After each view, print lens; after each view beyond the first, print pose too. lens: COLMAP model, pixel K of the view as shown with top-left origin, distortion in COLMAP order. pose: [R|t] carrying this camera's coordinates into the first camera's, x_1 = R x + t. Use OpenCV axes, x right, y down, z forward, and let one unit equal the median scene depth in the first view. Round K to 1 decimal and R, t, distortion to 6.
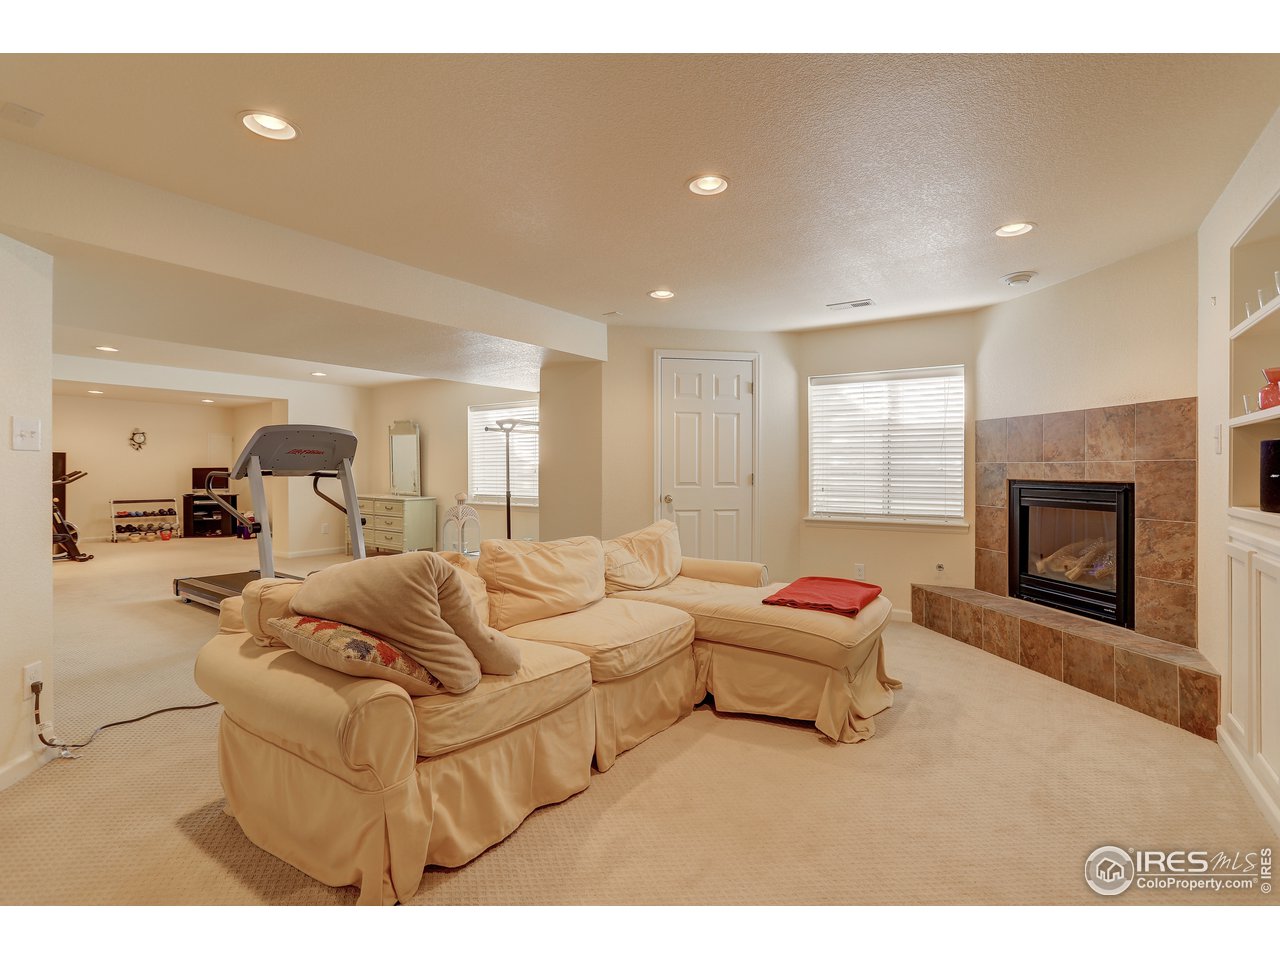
lens RADIAL K [[621.6, 0, 643.6], [0, 621.6, 470.6], [0, 0, 1]] dist [-0.000611, 0.000321]
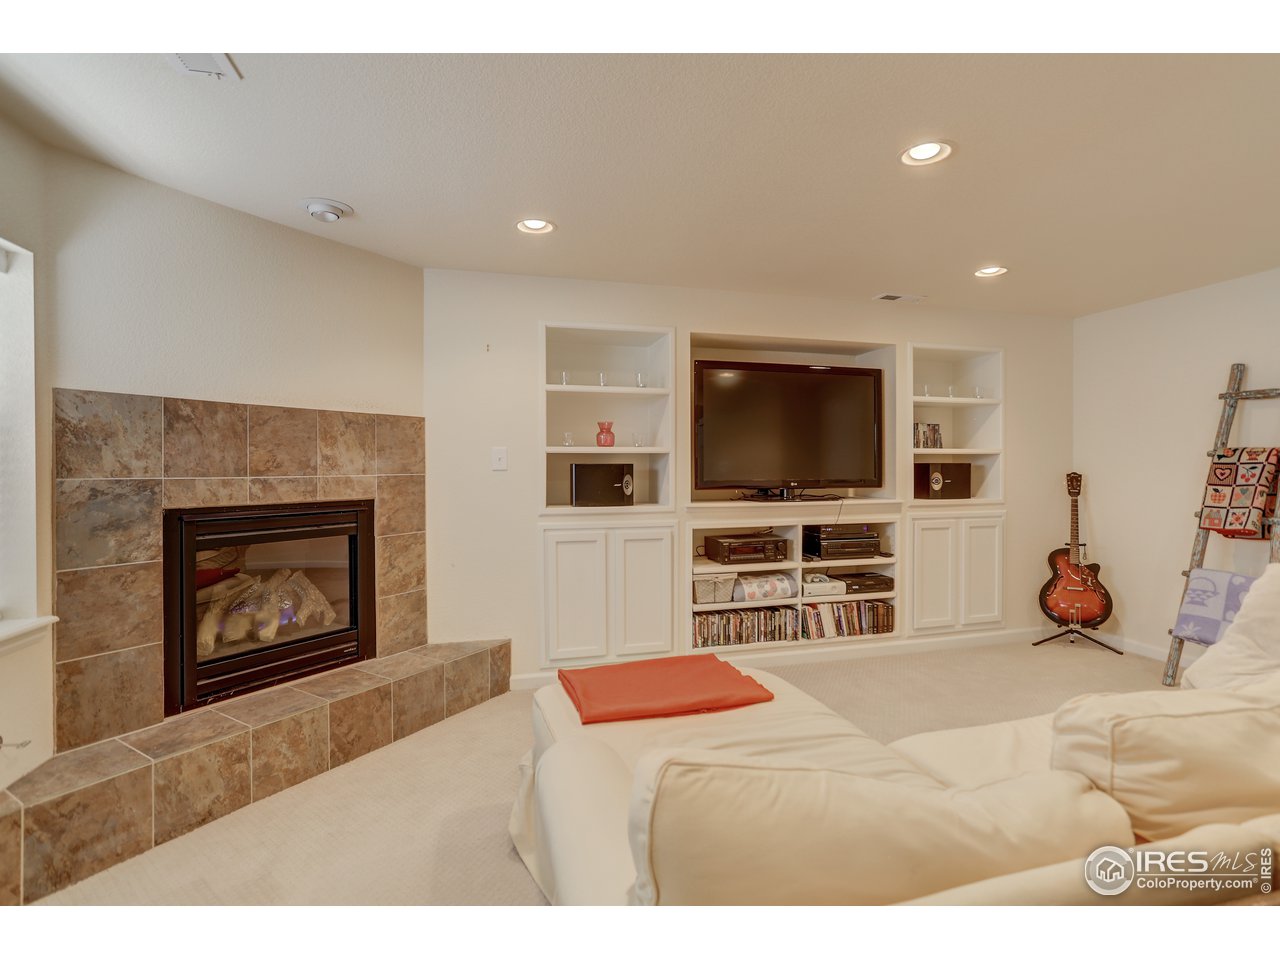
lens RADIAL K [[627.6, 0, 638.7], [0, 627.6, 473.2], [0, 0, 1]] dist [-0.061935, 0.036655]
pose [[-0.746645, -0.005159, 0.665202, -0.108438], [0.003996, 0.999917, 0.012241, -0.025973], [-0.665210, 0.011798, -0.746563, 1.293376]]
